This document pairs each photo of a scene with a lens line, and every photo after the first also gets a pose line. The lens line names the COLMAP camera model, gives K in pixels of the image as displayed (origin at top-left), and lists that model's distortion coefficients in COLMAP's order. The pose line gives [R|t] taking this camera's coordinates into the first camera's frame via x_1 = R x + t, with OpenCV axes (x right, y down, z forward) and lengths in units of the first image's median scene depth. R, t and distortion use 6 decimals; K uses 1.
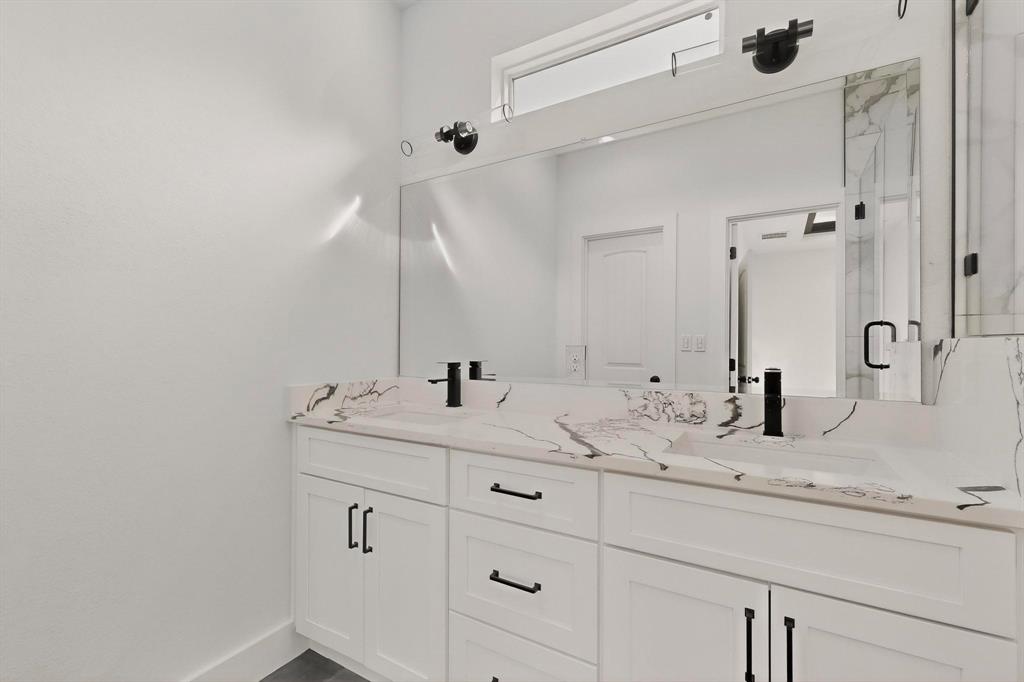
lens RADIAL K [[448.0, 0, 512.0], [0, 448.0, 341.0], [0, 0, 1]] dist [0.002294, -0.000257]
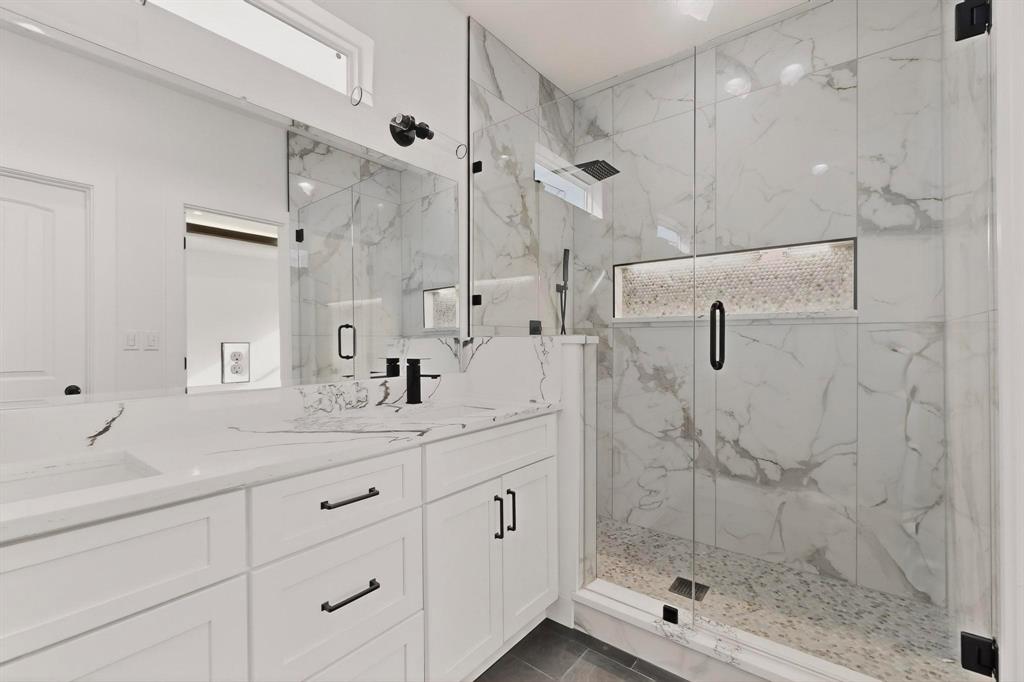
lens RADIAL K [[448.0, 0, 512.0], [0, 448.0, 341.0], [0, 0, 1]] dist [0.002294, -0.000257]
pose [[0.126907, -0.000244, 0.991915, -0.689294], [-0.001487, 0.999999, 0.000436, 0.007320], [-0.991914, -0.001530, 0.126906, 0.437383]]
